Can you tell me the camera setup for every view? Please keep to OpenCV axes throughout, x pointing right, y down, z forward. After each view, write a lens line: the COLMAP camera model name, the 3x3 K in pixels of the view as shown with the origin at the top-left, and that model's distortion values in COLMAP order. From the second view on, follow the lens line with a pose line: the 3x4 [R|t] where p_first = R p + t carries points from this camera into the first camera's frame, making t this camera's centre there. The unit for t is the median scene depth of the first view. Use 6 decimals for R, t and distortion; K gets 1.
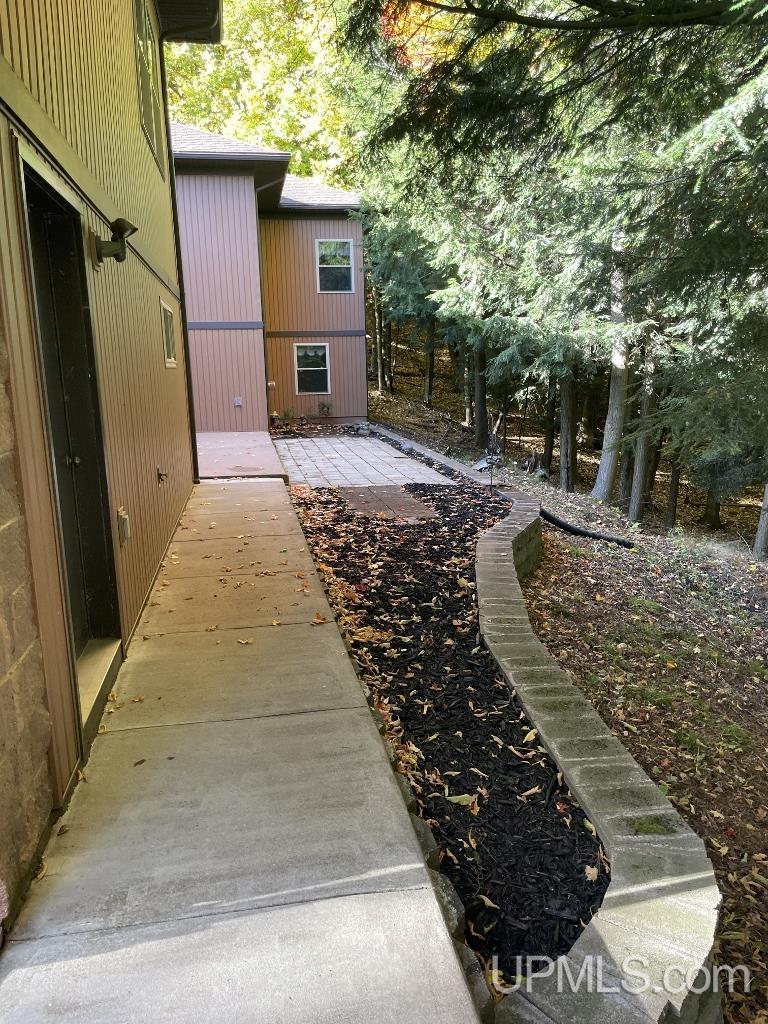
lens RADIAL K [[771.3, 0, 384.0], [0, 771.3, 512.0], [0, 0, 1]] dist [0.063649, -0.001461]
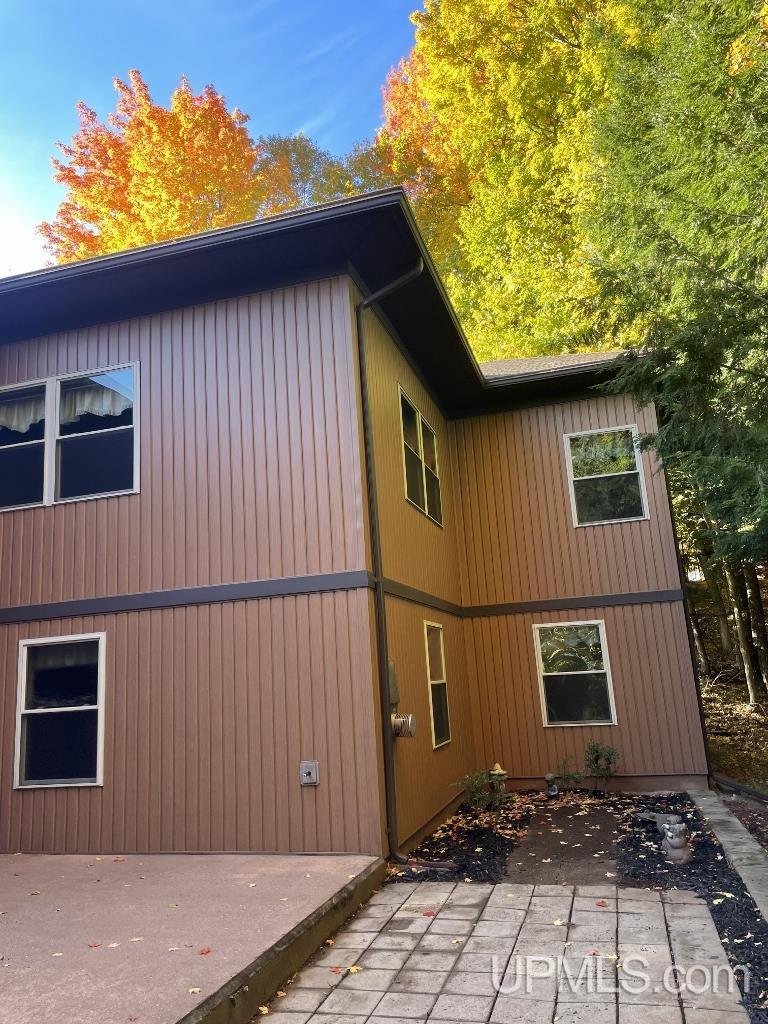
lens RADIAL K [[771.3, 0, 384.0], [0, 771.3, 512.0], [0, 0, 1]] dist [0.063649, -0.001461]
pose [[0.894186, -0.122120, -0.430718, 0.026148], [-0.045266, 0.932486, -0.358358, -0.098378], [0.445401, 0.339936, 0.828288, 0.503369]]
